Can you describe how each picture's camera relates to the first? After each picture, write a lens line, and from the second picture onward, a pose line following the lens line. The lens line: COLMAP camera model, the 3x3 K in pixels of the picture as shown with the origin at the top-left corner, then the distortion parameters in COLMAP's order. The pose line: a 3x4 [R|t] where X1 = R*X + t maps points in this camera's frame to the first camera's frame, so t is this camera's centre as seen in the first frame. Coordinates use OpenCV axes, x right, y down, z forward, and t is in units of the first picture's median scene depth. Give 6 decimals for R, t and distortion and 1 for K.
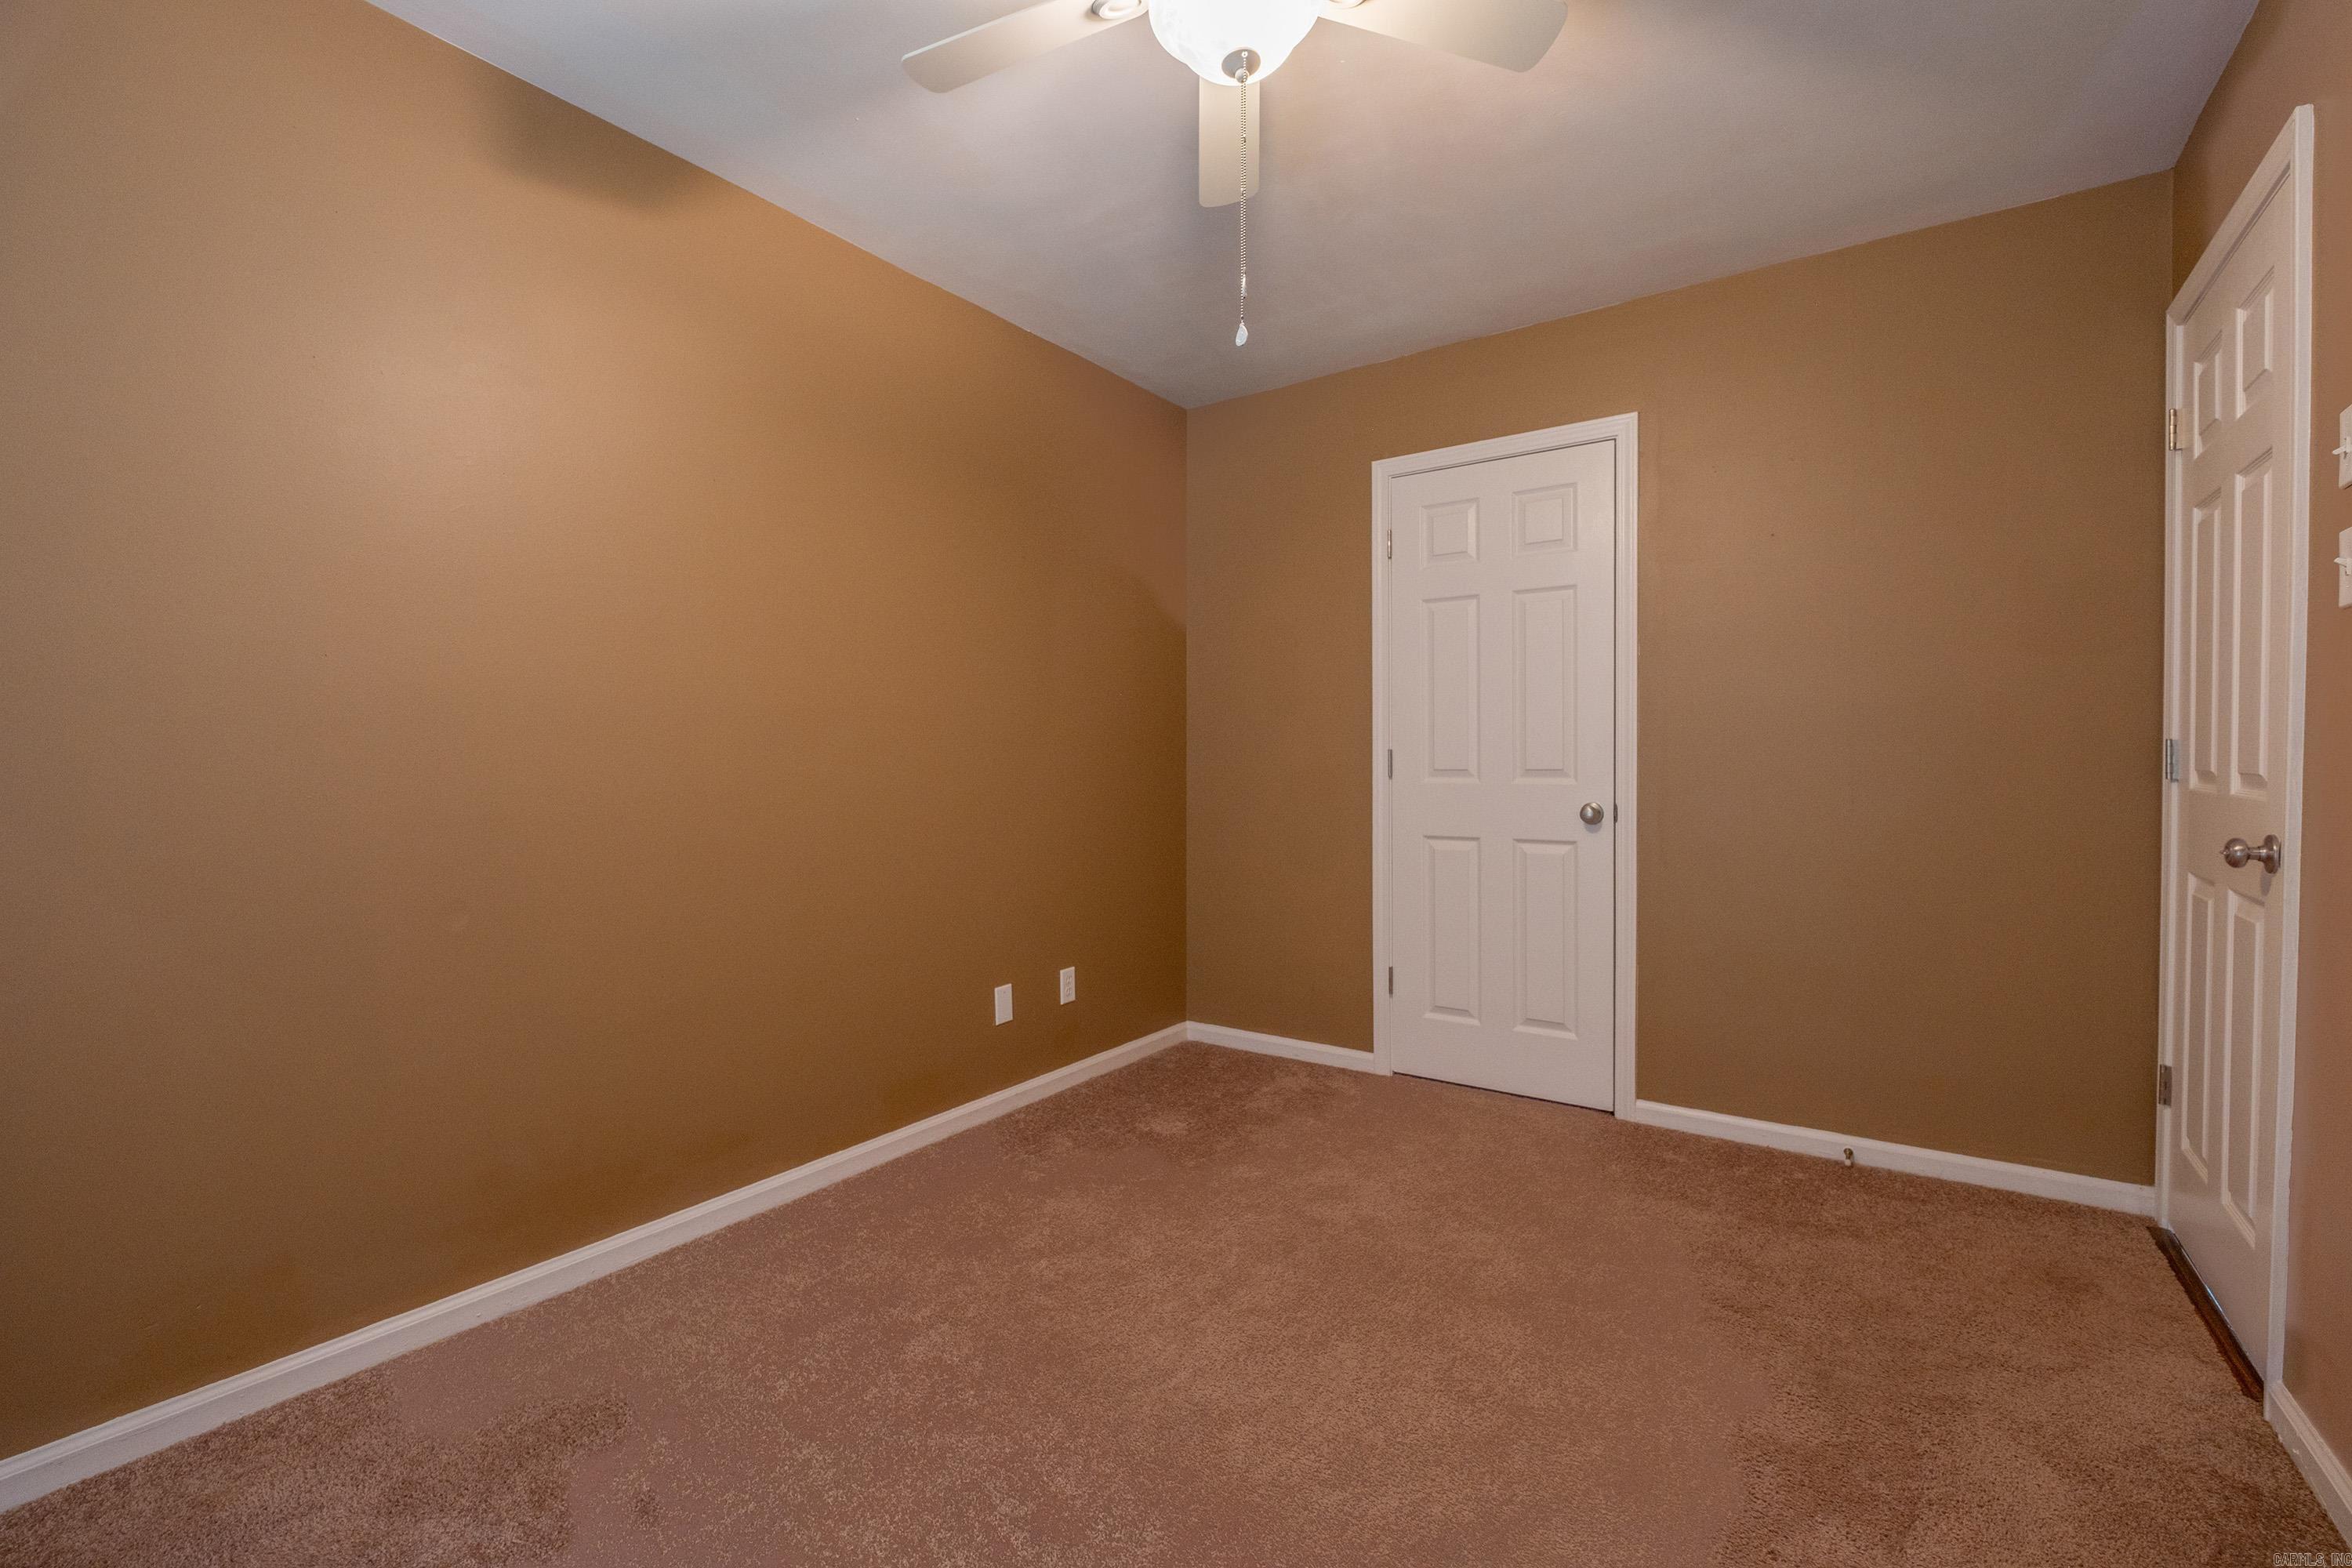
lens RADIAL K [[1018.6, 0, 1173.6], [0, 1018.6, 786.6], [0, 0, 1]] dist [-0.000145, -0.000680]
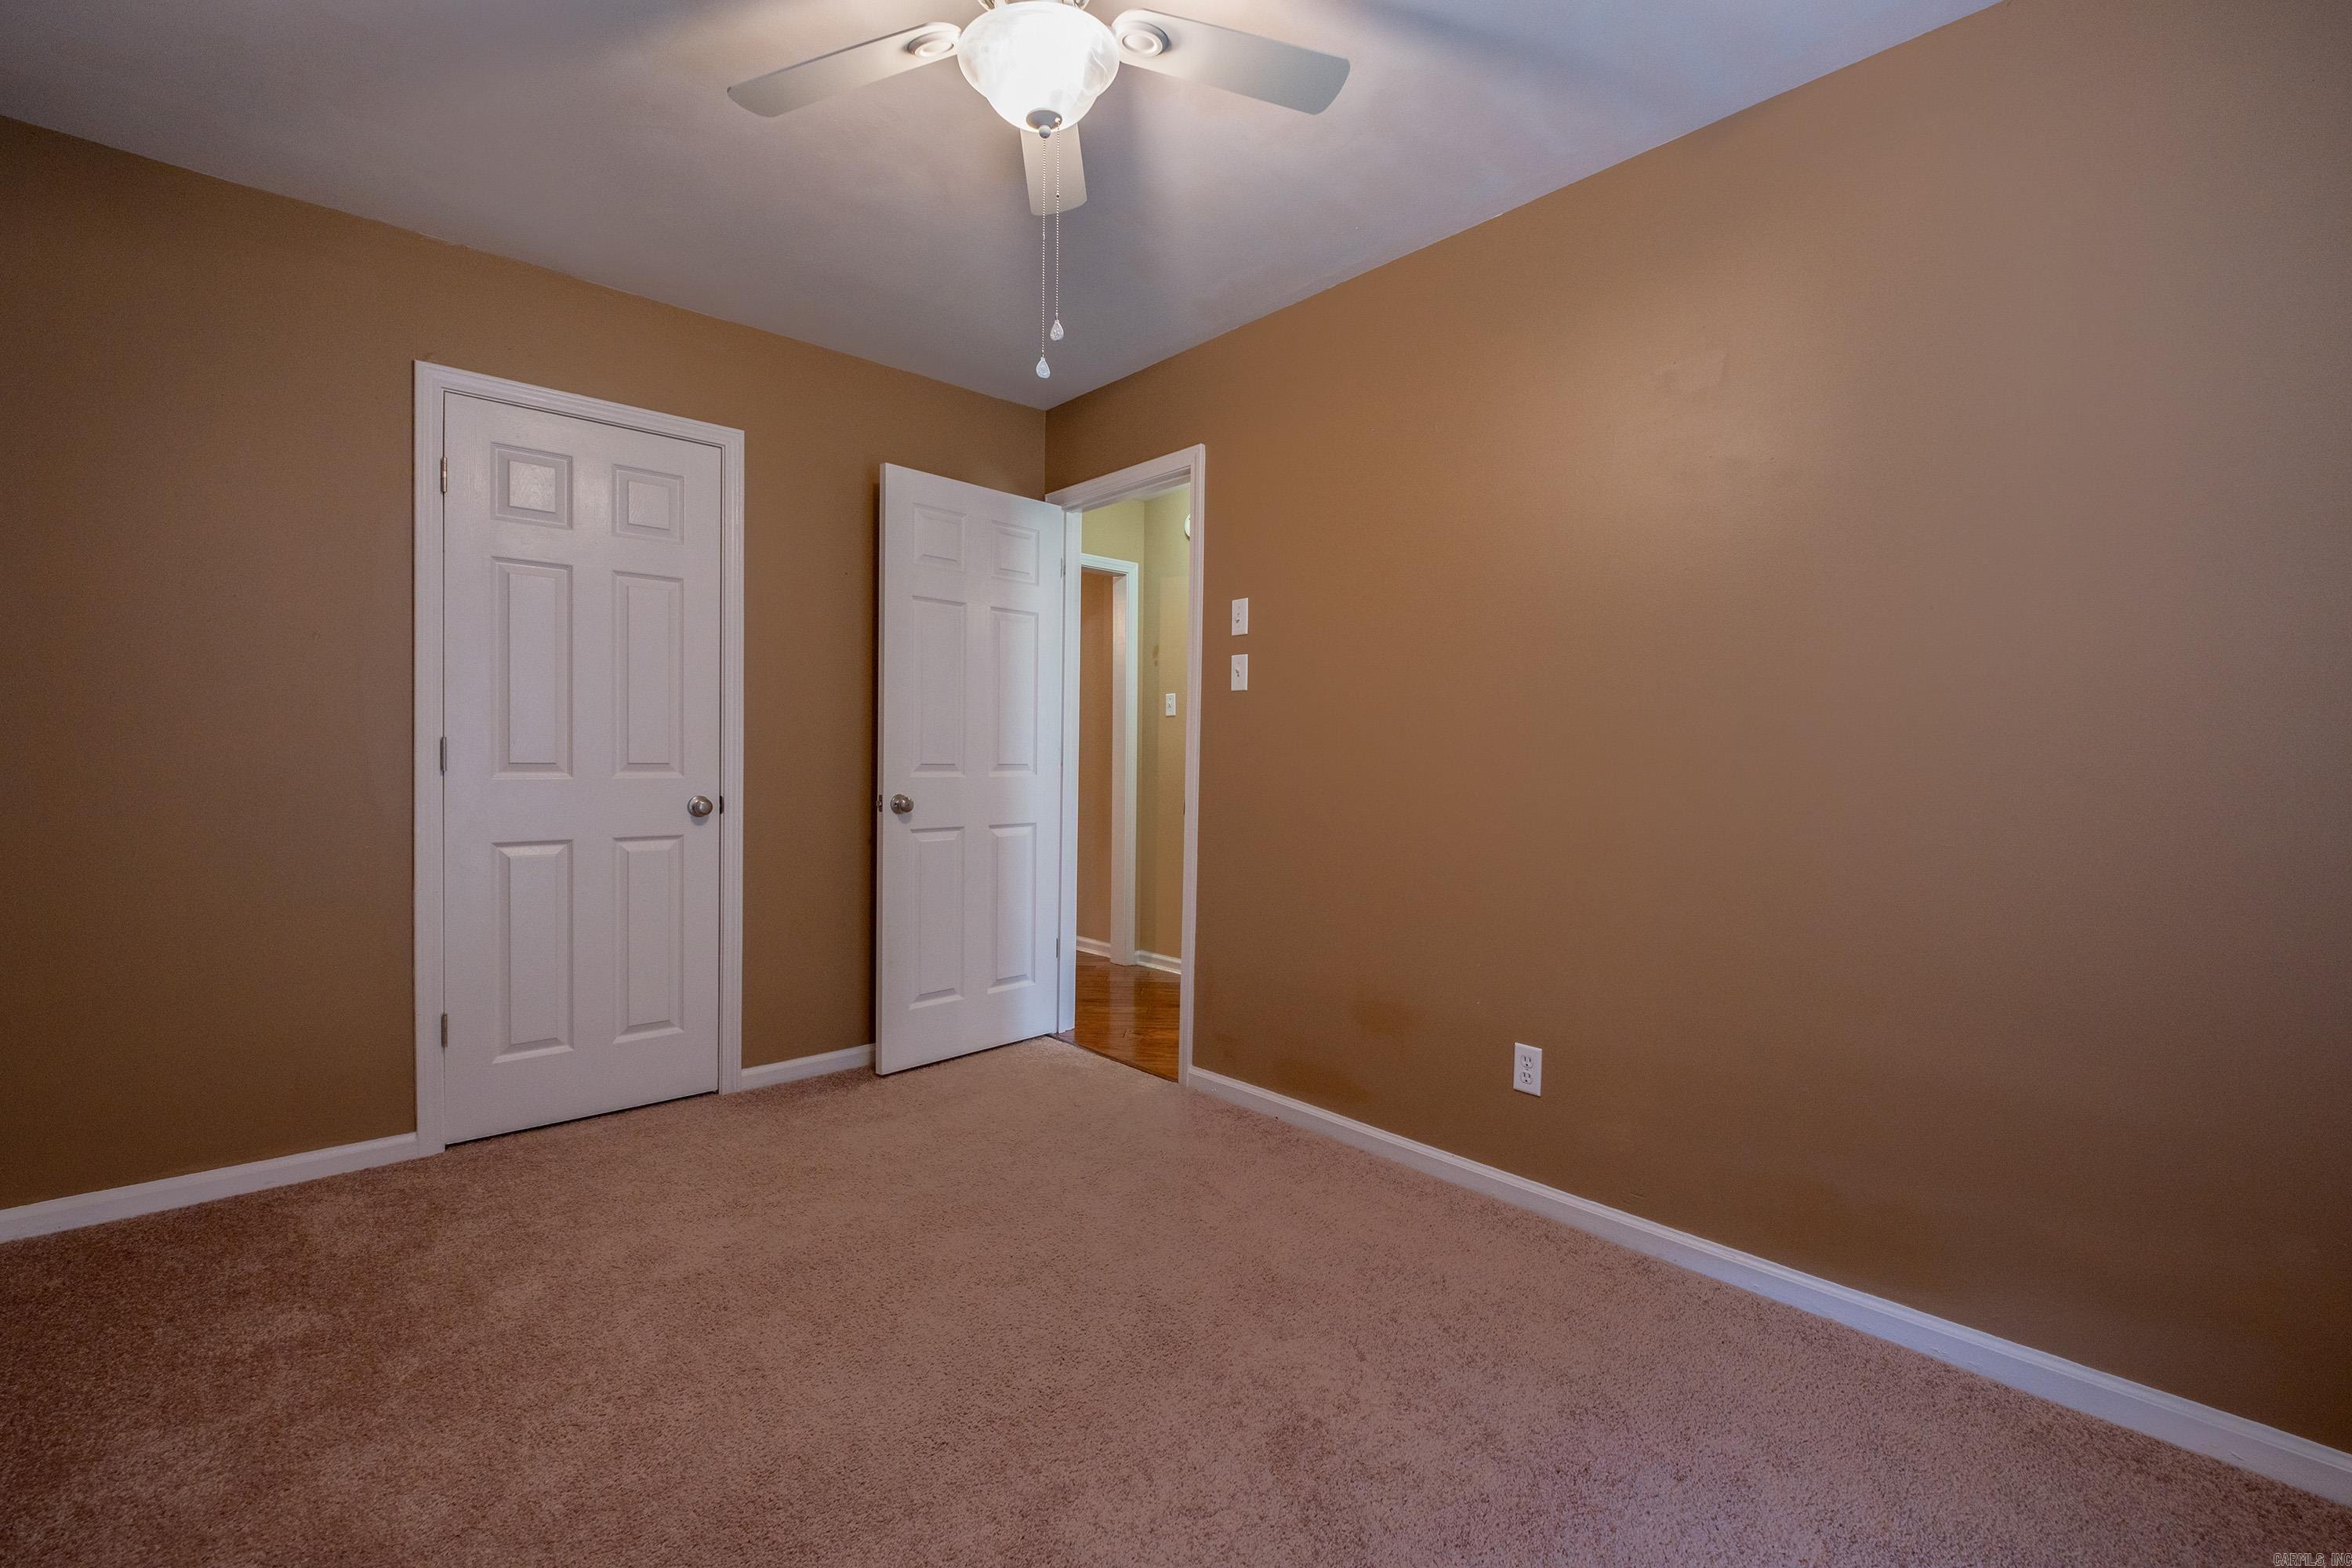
lens RADIAL K [[1018.6, 0, 1195.9], [0, 1018.6, 784.0], [0, 0, 1]] dist [-0.000145, -0.000680]
pose [[0.213188, -0.022210, 0.976759, -0.472076], [0.009247, 0.999743, 0.020714, -0.012588], [-0.976967, 0.004616, 0.213339, 0.288568]]
